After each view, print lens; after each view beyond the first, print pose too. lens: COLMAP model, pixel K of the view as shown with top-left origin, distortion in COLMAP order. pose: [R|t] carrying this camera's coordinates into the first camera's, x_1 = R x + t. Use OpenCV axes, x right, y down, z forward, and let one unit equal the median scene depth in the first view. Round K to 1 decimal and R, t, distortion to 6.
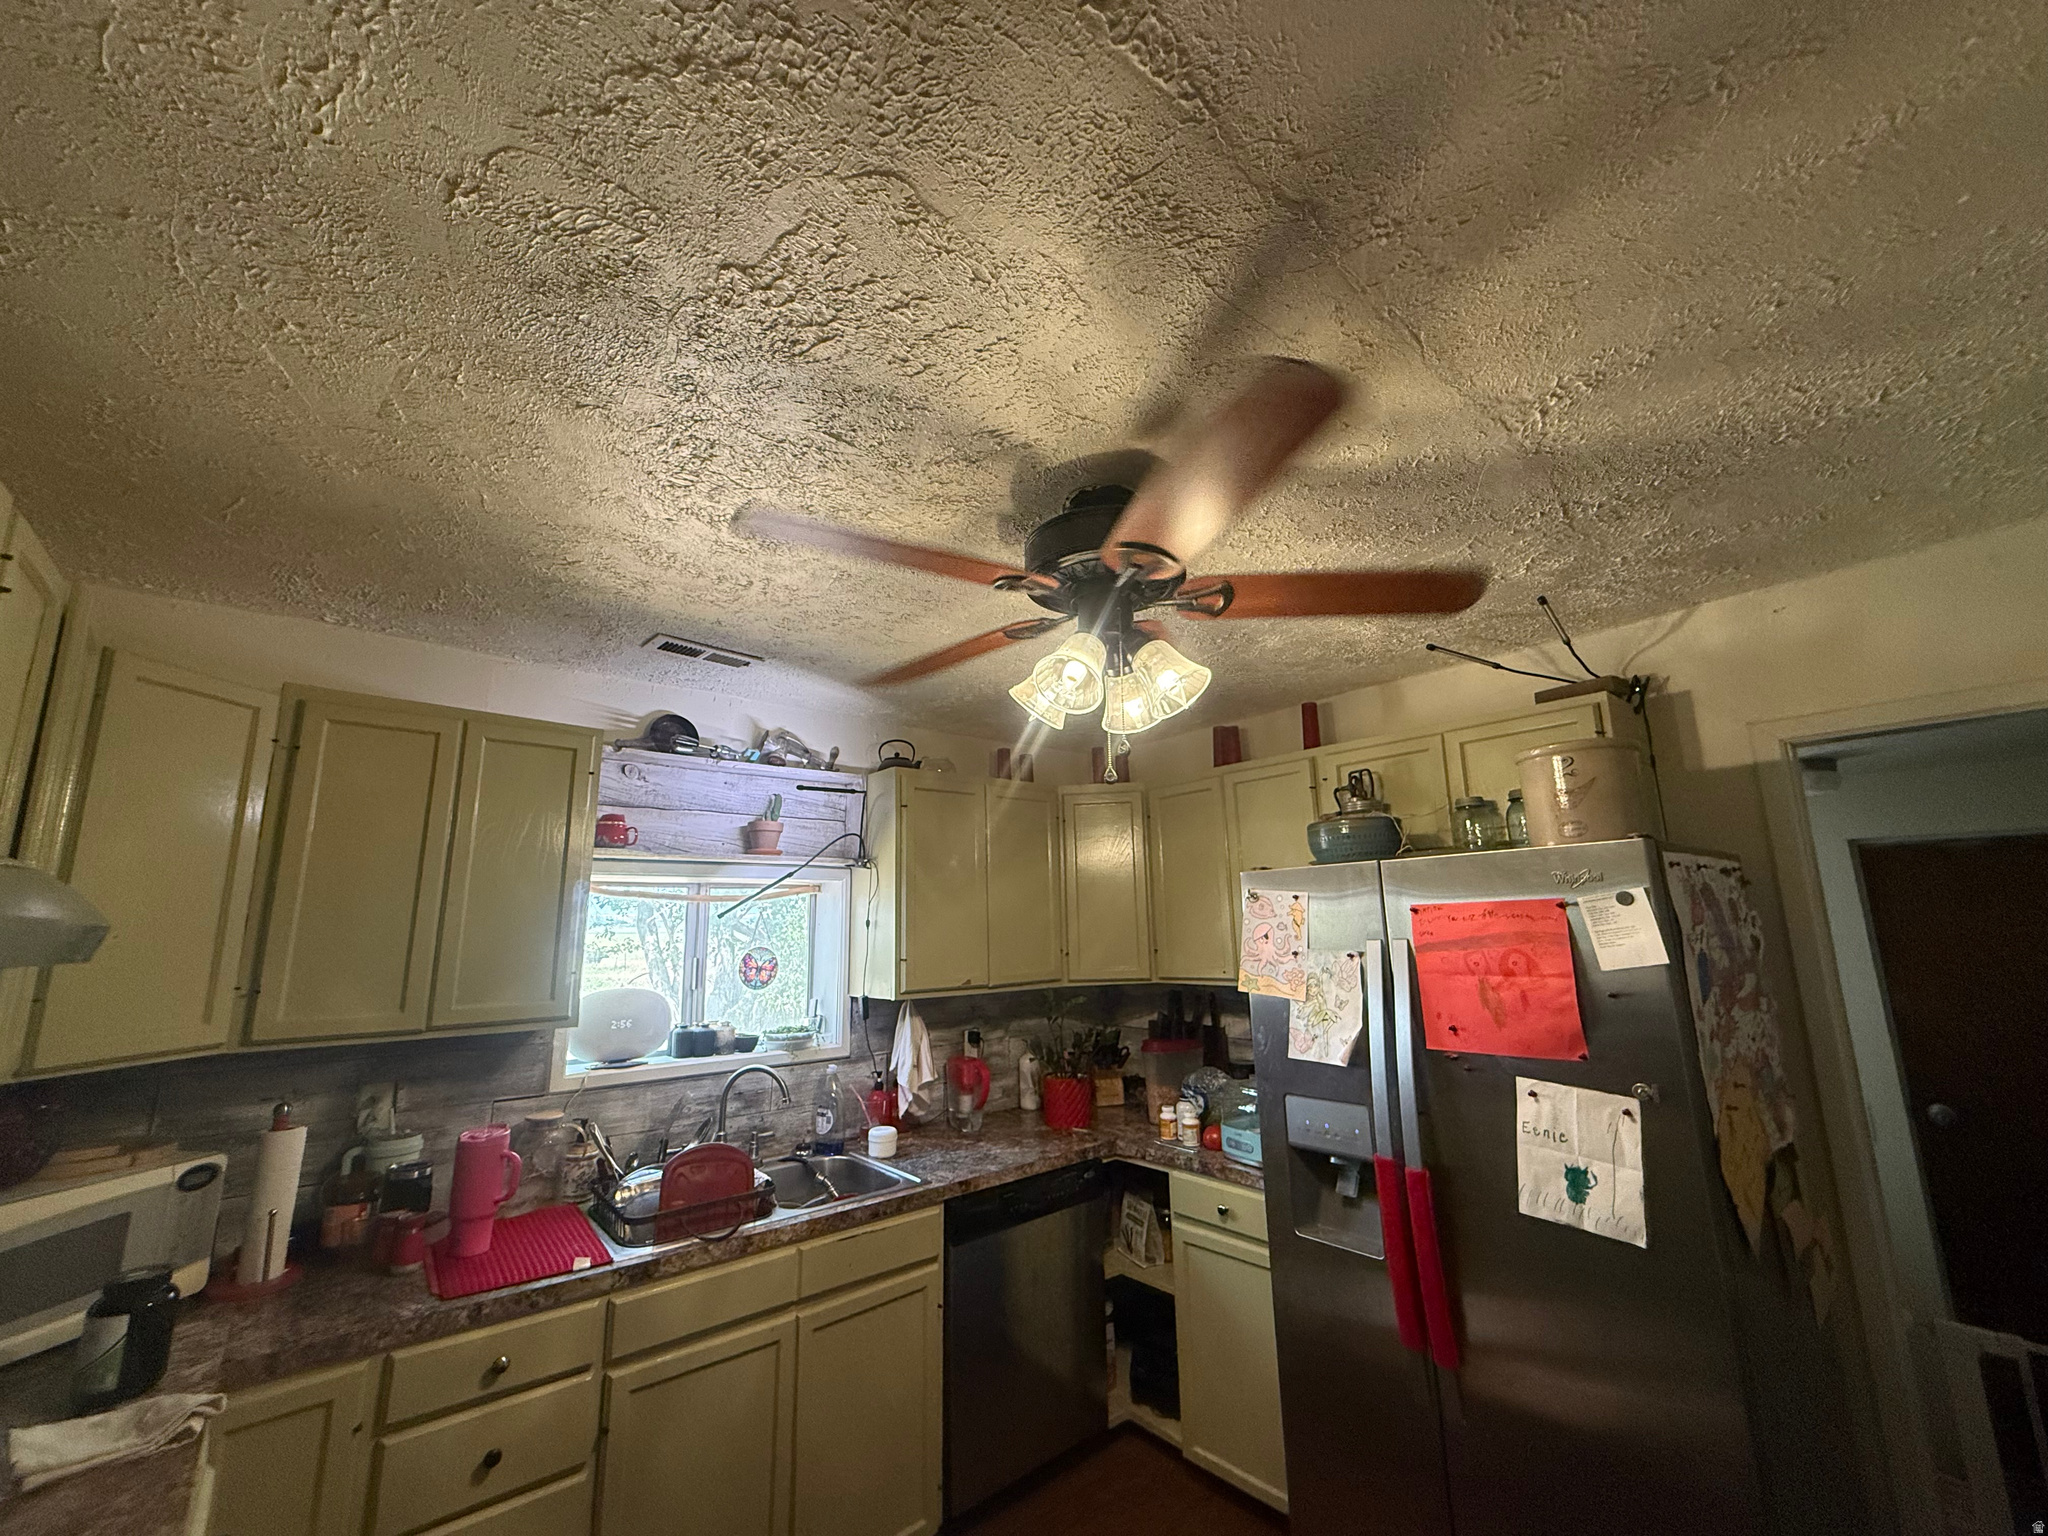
lens RADIAL K [[817.5, 0, 1024.0], [0, 817.5, 768.0], [0, 0, 1]] dist [0.001411, 0.000329]
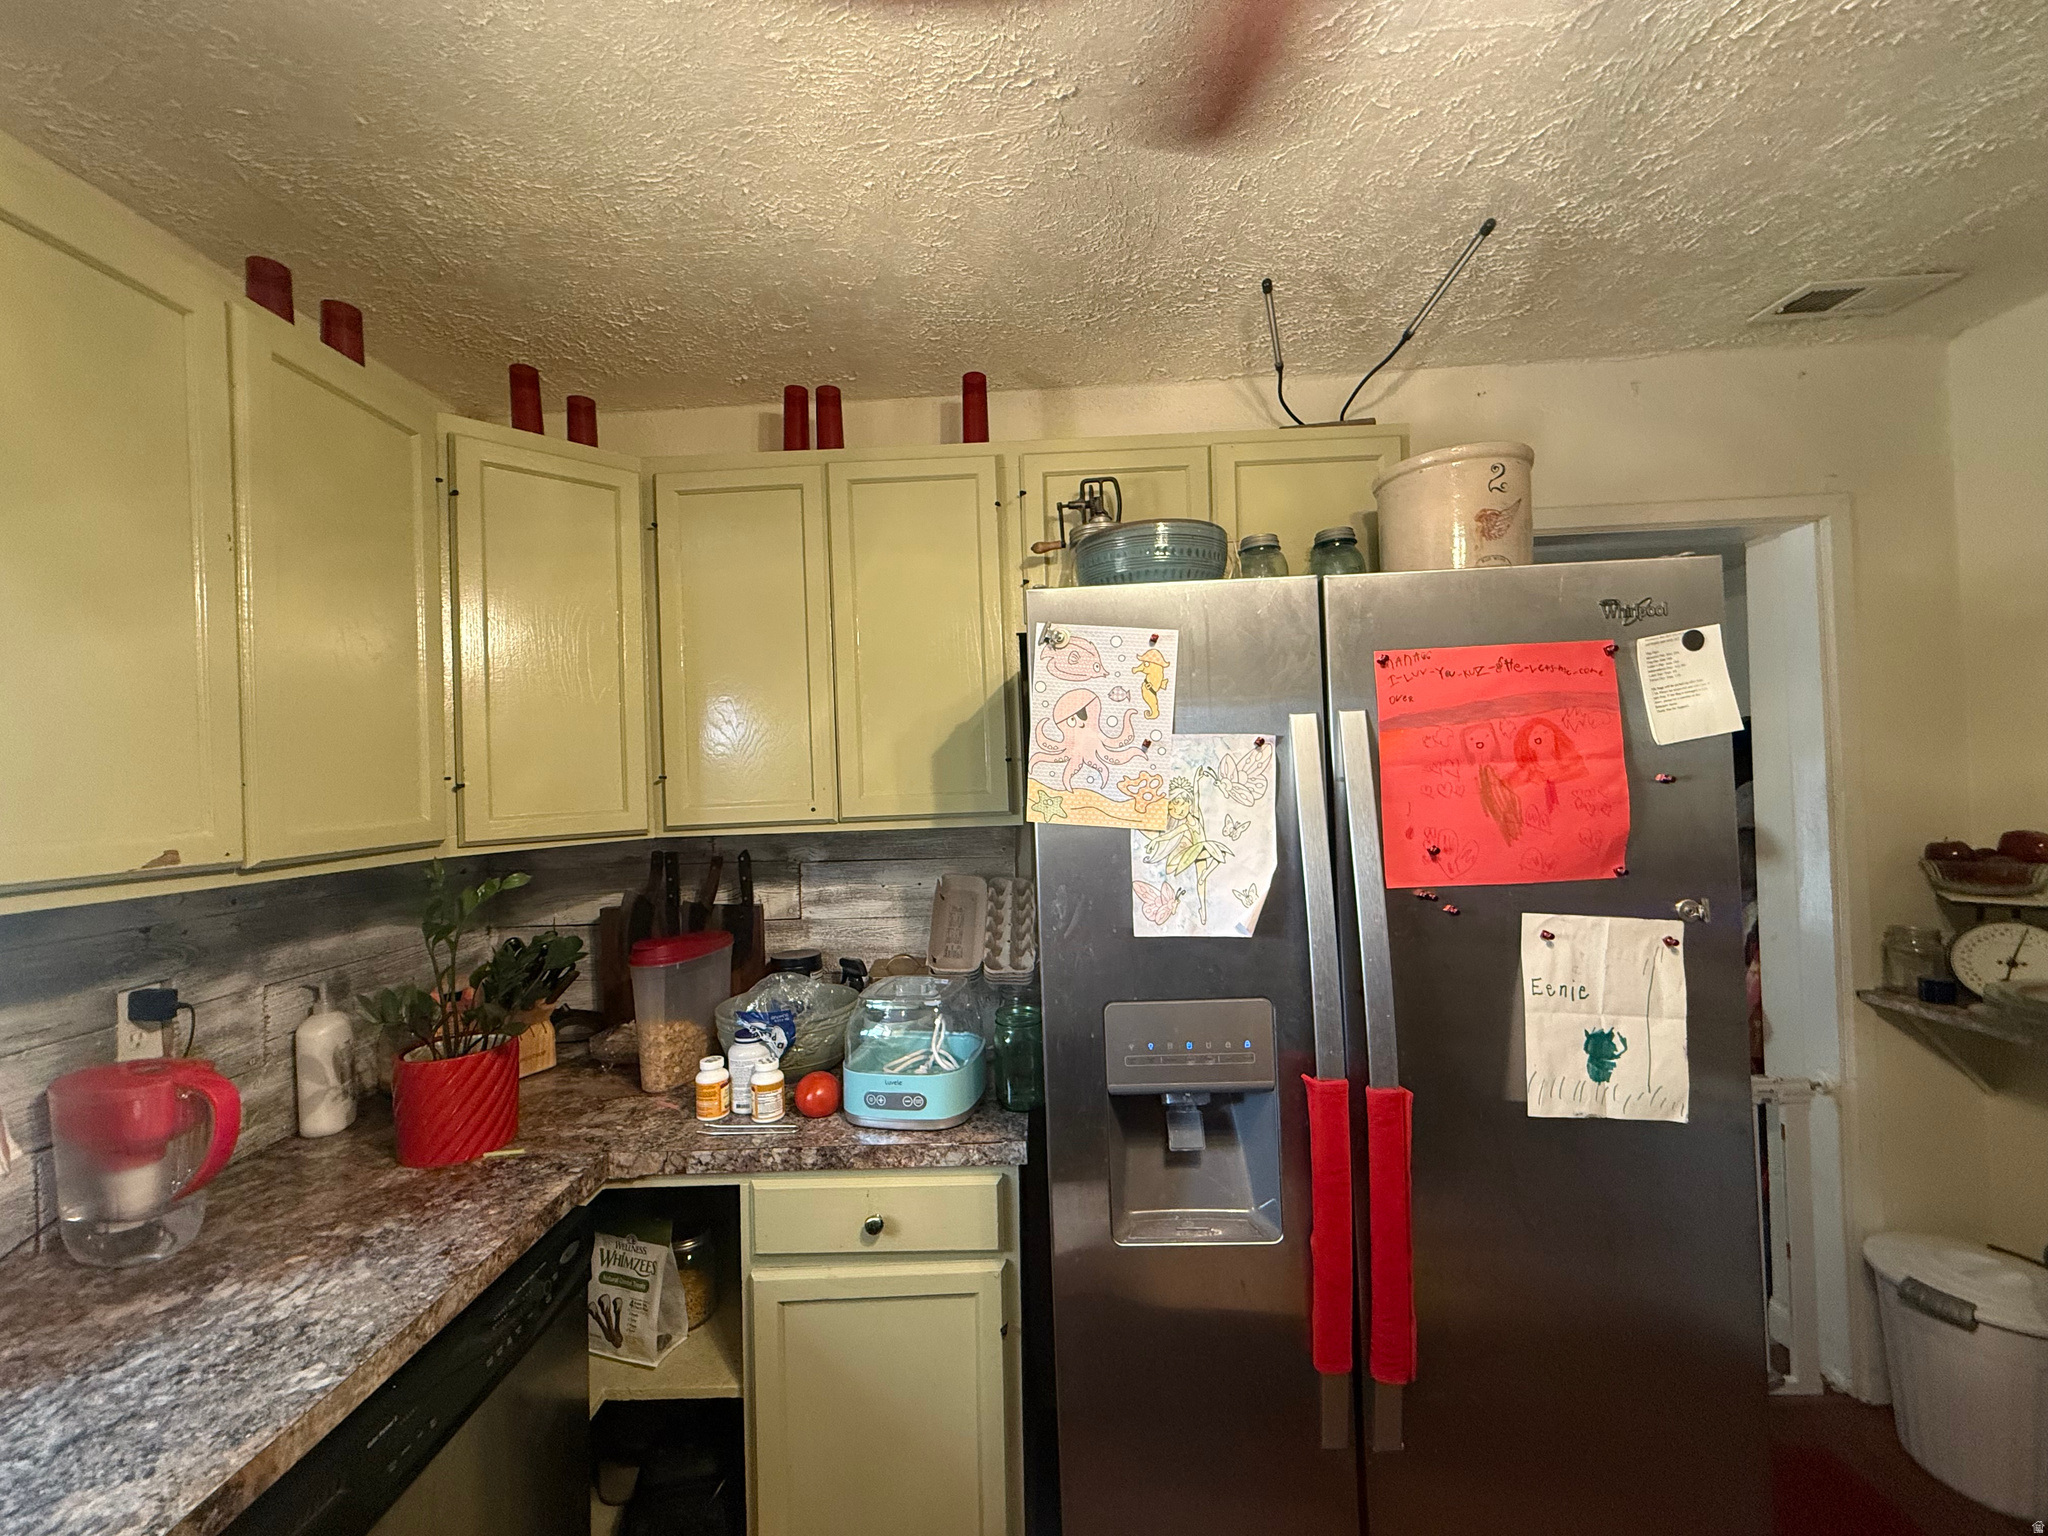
lens RADIAL K [[817.5, 0, 1024.0], [0, 817.5, 768.0], [0, 0, 1]] dist [0.001411, 0.000329]
pose [[0.670274, 0.007626, 0.742074, -0.113434], [-0.122625, 0.987340, 0.100613, 0.202346], [-0.731912, -0.158435, 0.662724, 0.718203]]
